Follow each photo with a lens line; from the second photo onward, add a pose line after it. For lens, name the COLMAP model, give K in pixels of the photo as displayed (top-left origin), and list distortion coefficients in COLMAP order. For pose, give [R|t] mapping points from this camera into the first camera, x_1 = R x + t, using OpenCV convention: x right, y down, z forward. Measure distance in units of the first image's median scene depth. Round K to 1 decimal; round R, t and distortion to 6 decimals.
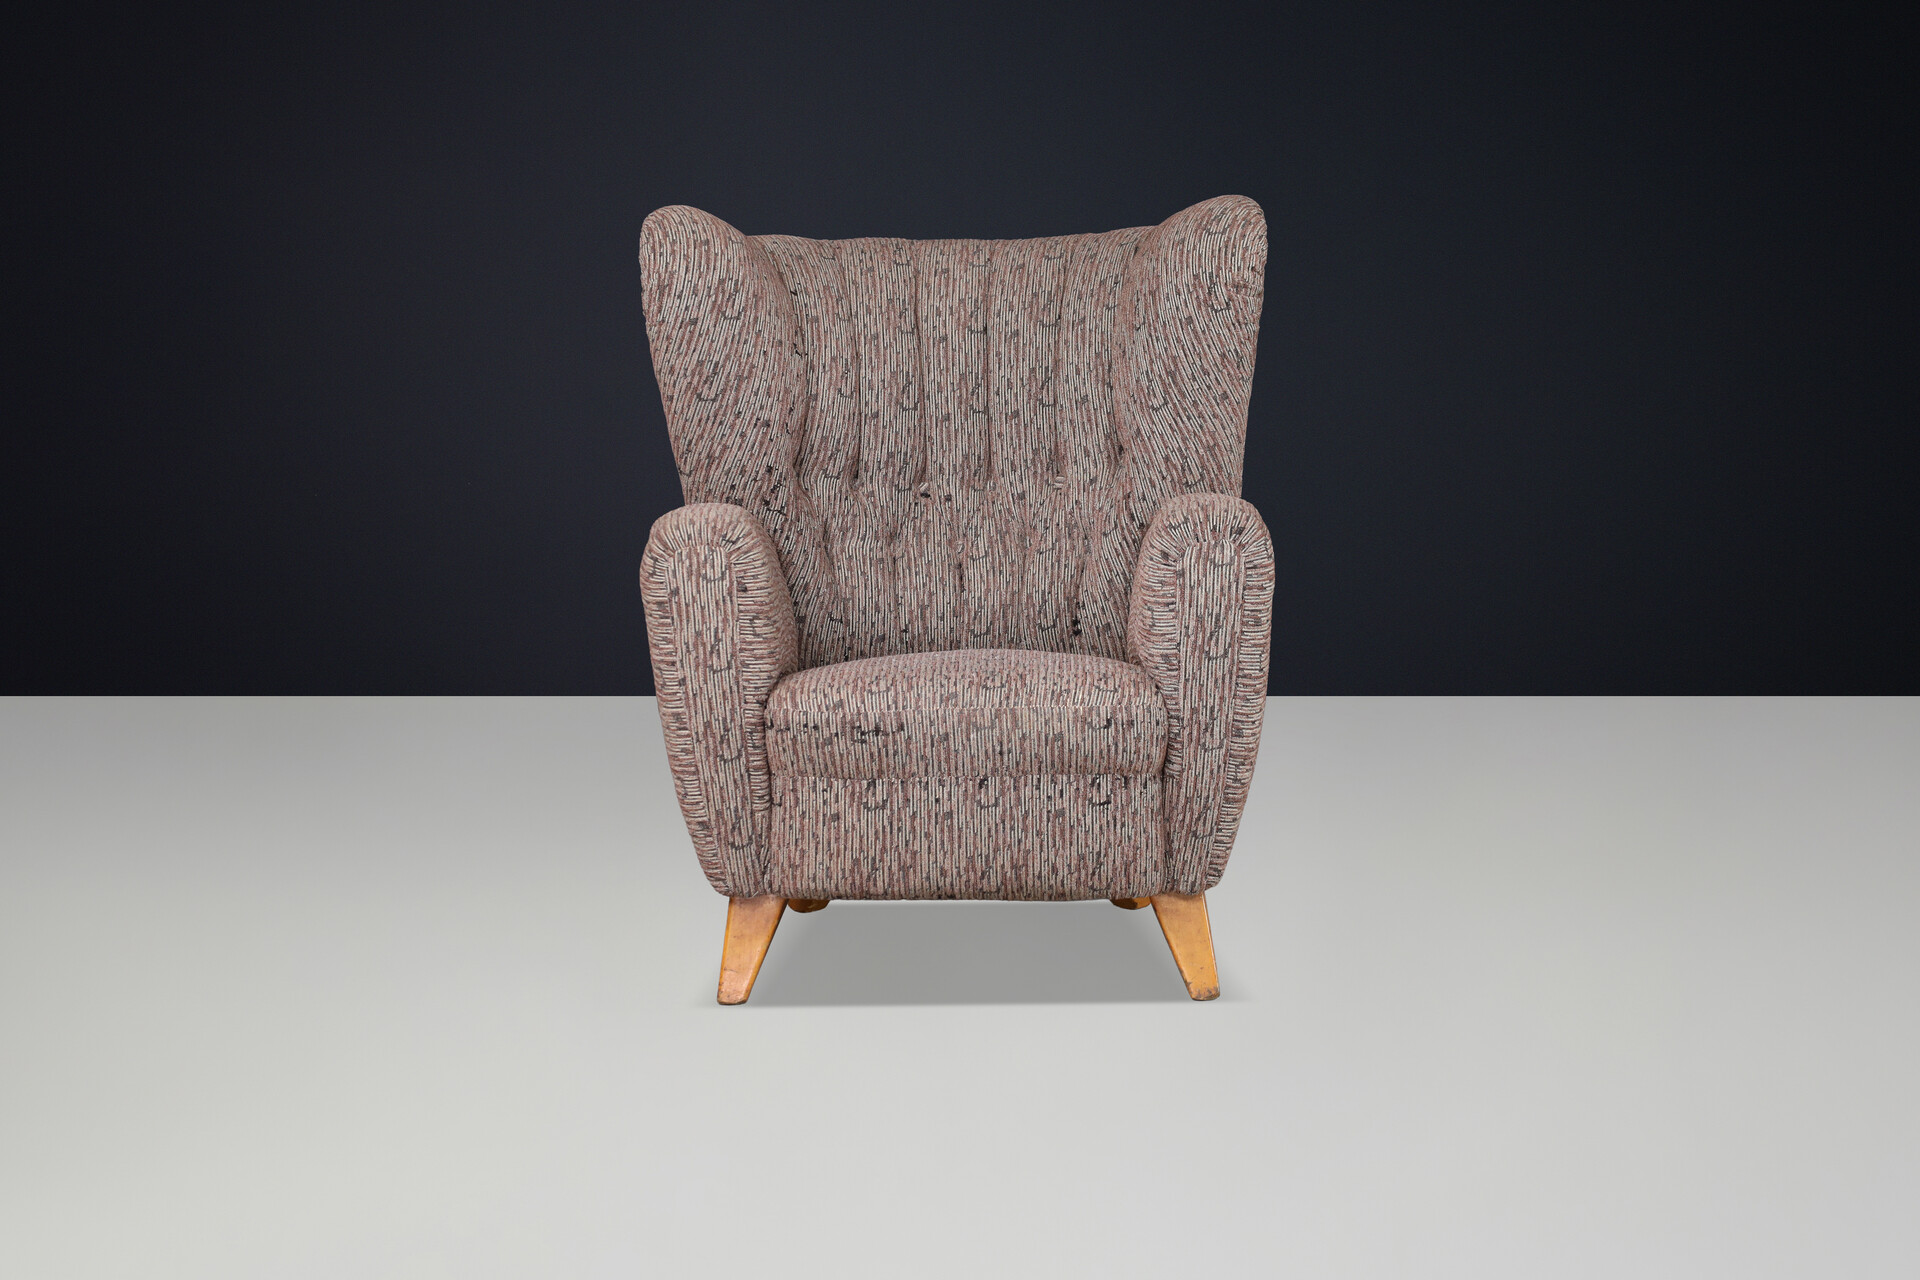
lens RADIAL K [[3117.6, 0, 960.0], [0, 3117.6, 640.0], [0, 0, 1]] dist [-0.012526, 0.013543]
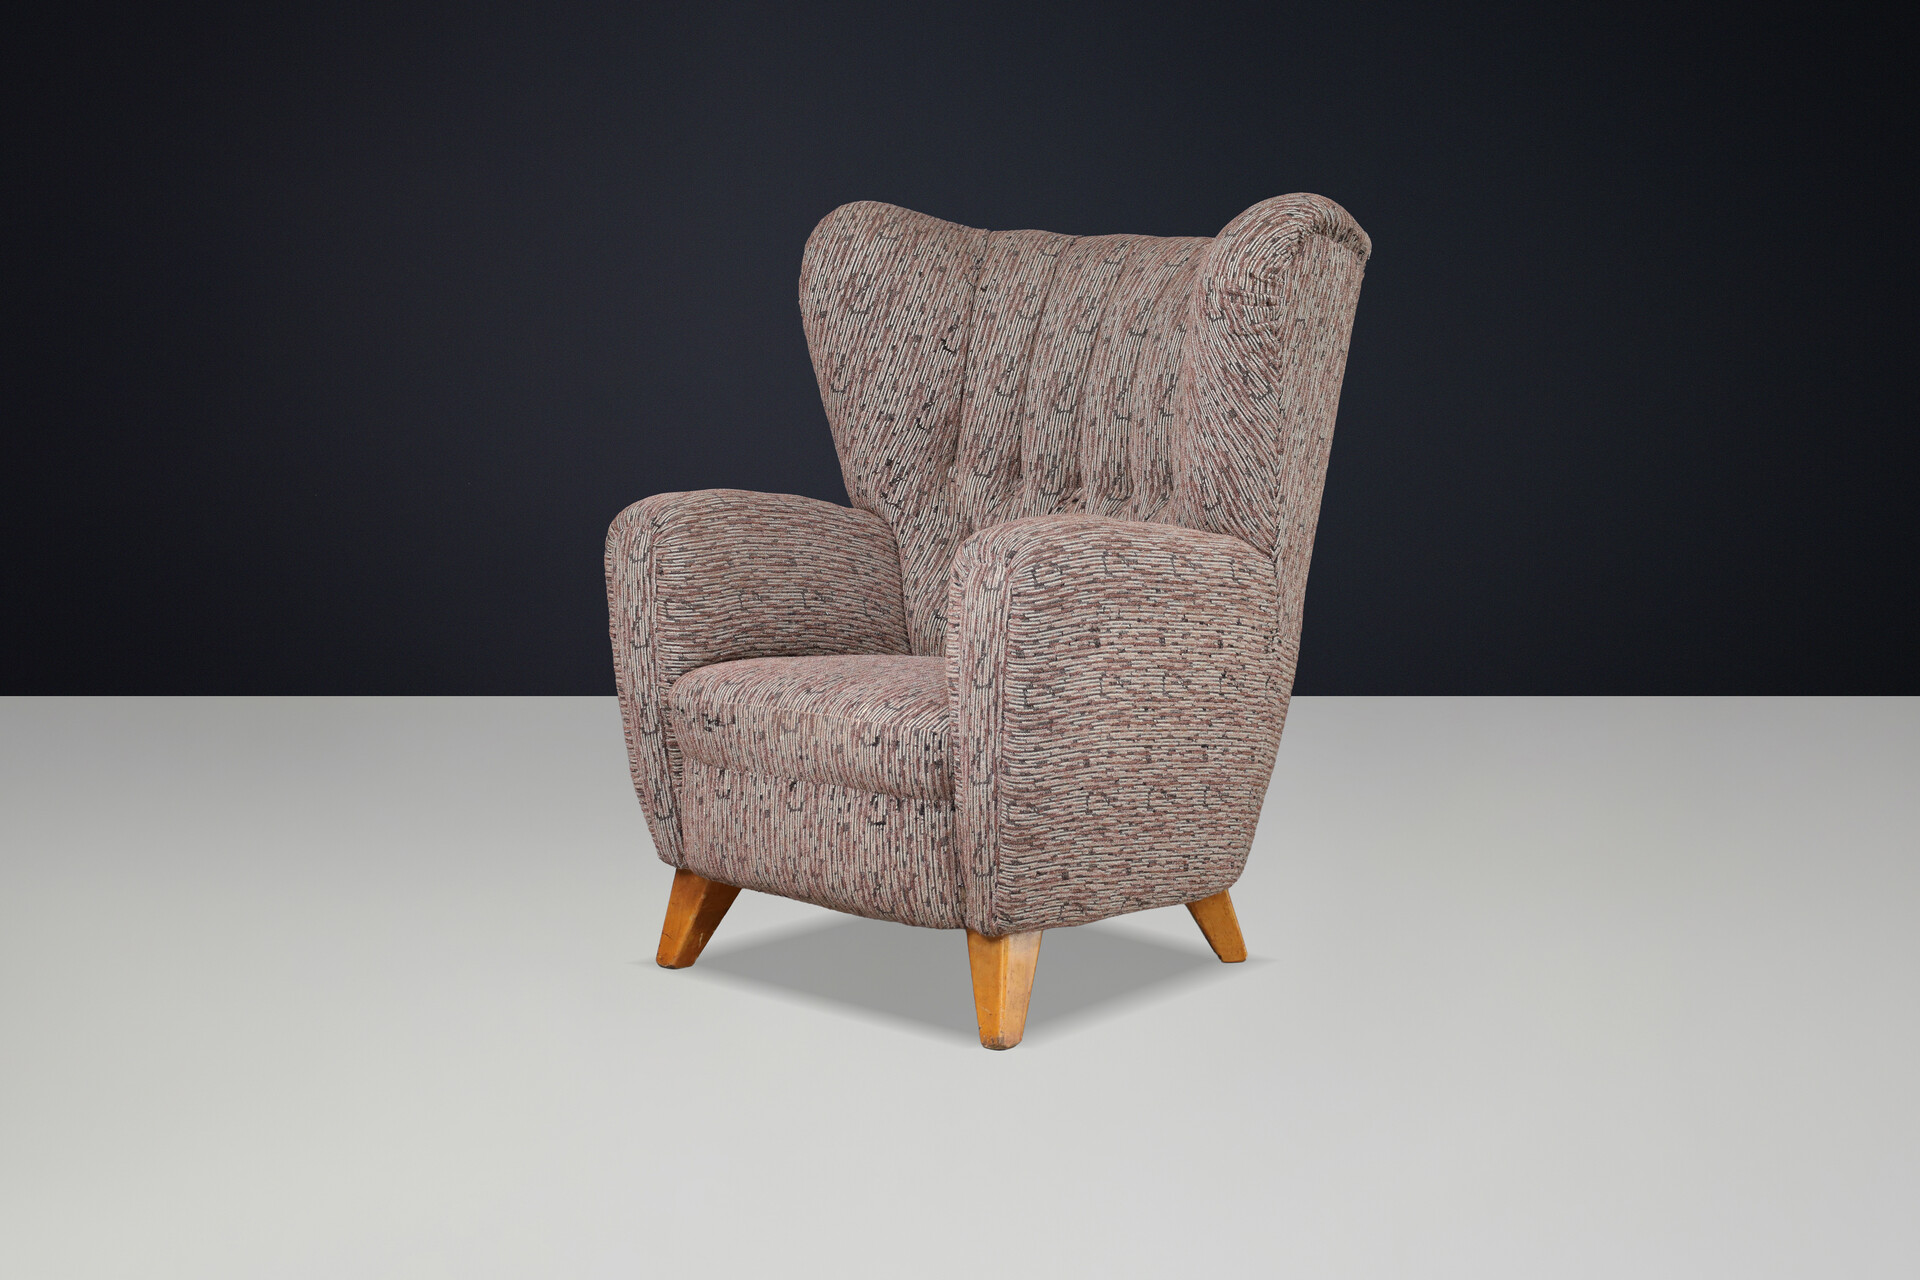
lens RADIAL K [[3117.6, 0, 960.0], [0, 3117.6, 640.0], [0, 0, 1]] dist [-0.012526, 0.013543]
pose [[0.733384, 0.100753, -0.672307, 0.701044], [-0.094357, 0.994470, 0.046103, -0.050673], [0.673234, 0.029625, 0.738835, 0.294994]]
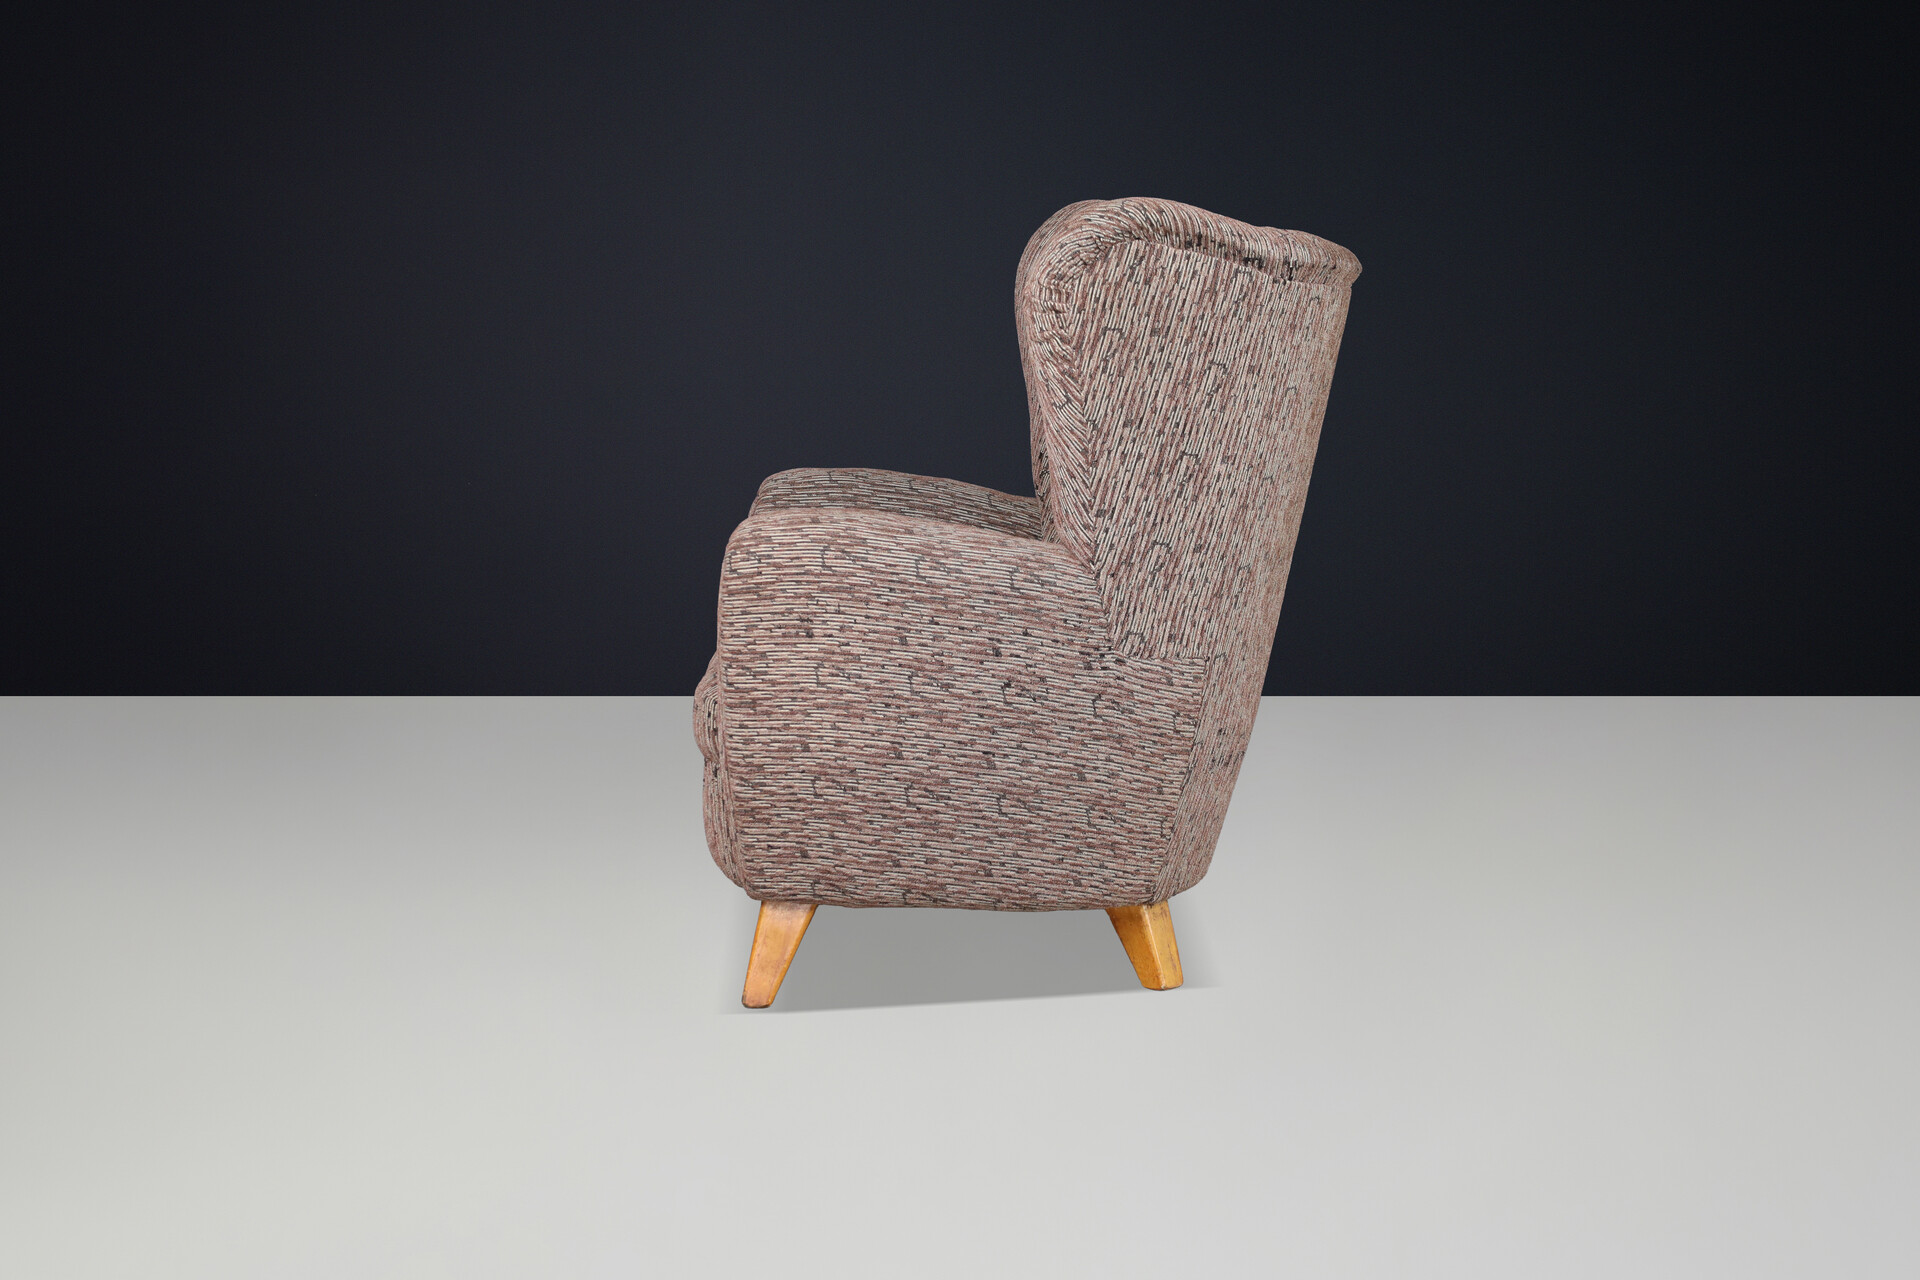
lens RADIAL K [[3117.6, 0, 960.0], [0, 3117.6, 640.0], [0, 0, 1]] dist [-0.012526, 0.013543]
pose [[0.029314, 0.155429, -0.987412, 1.064137], [-0.129353, 0.980120, 0.150441, -0.161224], [0.991165, 0.123314, 0.048836, 1.018703]]
